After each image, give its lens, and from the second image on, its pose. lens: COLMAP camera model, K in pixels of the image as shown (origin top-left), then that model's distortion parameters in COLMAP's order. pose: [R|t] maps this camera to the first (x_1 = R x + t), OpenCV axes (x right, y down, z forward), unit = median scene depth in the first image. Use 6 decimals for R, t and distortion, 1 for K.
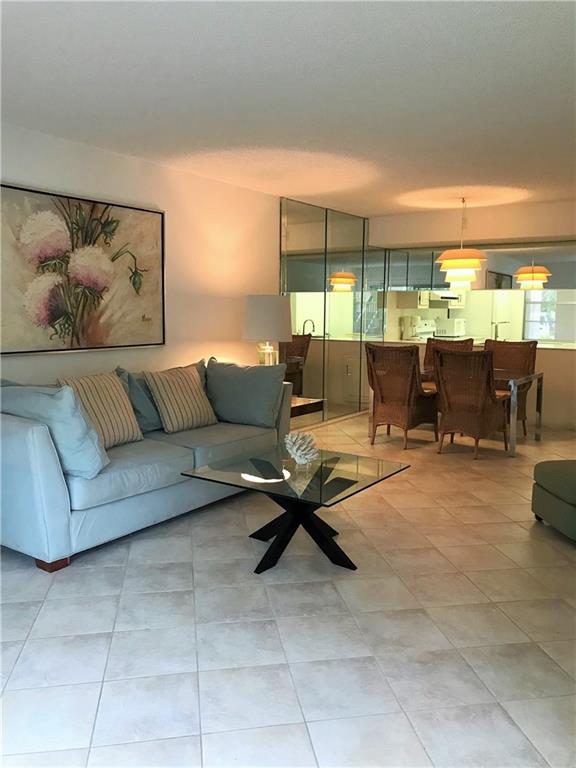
lens RADIAL K [[638.8, 0, 281.8], [0, 638.8, 370.9], [0, 0, 1]] dist [0.047098, 0.005137]
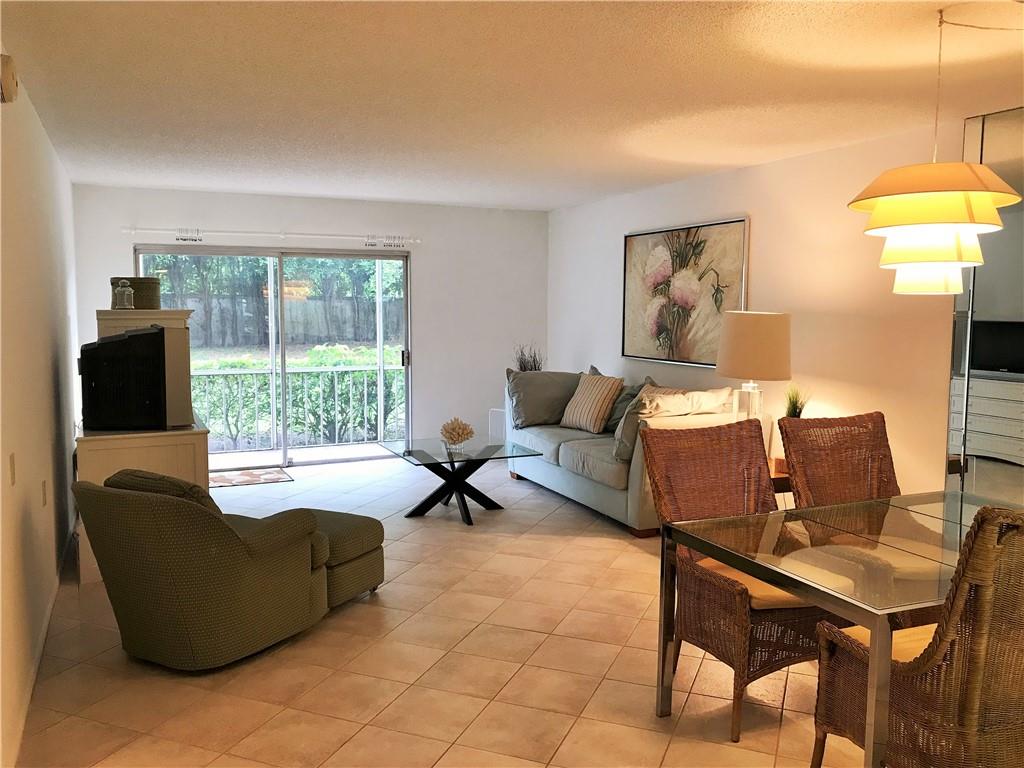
lens RADIAL K [[851.7, 0, 506.4], [0, 851.7, 380.1], [0, 0, 1]] dist [0.047098, 0.005137]
pose [[-0.524143, 0.079019, -0.847956, 1.121987], [-0.077638, 0.987106, 0.139977, -0.188934], [0.848084, 0.139202, -0.511250, 1.524574]]
